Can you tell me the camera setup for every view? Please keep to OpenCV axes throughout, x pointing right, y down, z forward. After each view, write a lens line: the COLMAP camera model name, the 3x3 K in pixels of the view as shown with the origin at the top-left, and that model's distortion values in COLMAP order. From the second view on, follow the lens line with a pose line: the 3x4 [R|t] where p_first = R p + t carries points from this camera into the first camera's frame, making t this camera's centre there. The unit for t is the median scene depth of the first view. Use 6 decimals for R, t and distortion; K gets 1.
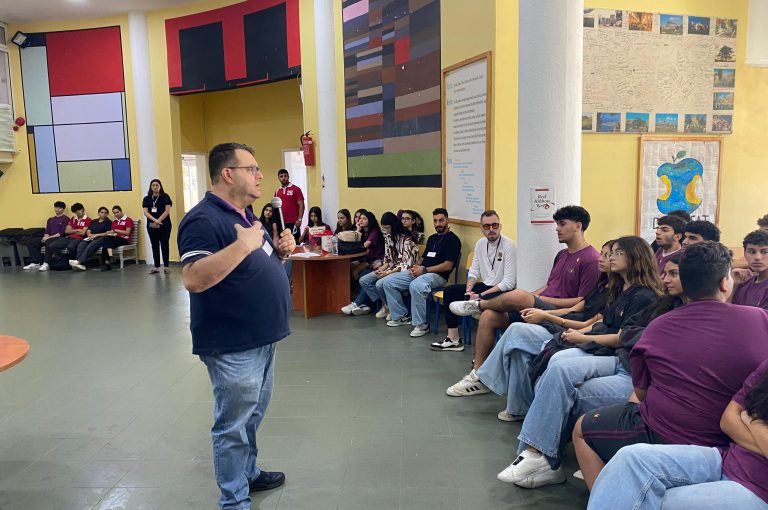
lens RADIAL K [[581.6, 0, 384.0], [0, 581.6, 255.0], [0, 0, 1]] dist [0.050579, -0.055952]
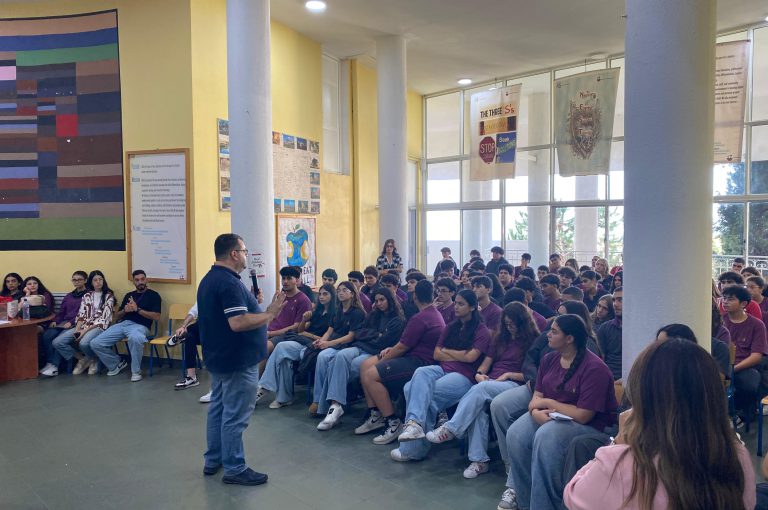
lens RADIAL K [[572.1, 0, 384.0], [0, 572.1, 255.0], [0, 0, 1]] dist [0.057619, -0.040970]
pose [[0.694686, -0.021769, 0.718983, -0.393671], [0.085481, 0.994957, -0.052467, -0.005640], [-0.714216, 0.097908, 0.693044, -0.159078]]
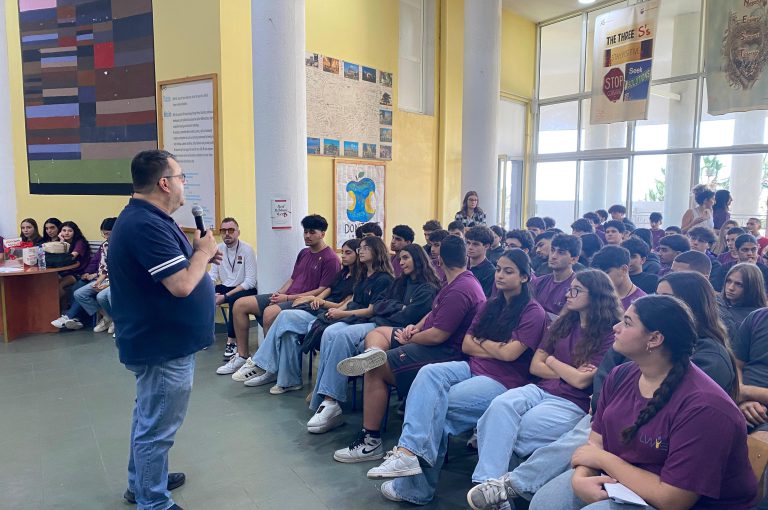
lens RADIAL K [[581.6, 0, 384.0], [0, 581.6, 255.0], [0, 0, 1]] dist [0.050579, -0.055952]
pose [[0.833878, -0.037106, 0.550700, -0.152360], [0.048411, 0.998809, -0.006005, 0.011704], [-0.549822, 0.031667, 0.834681, -0.068412]]
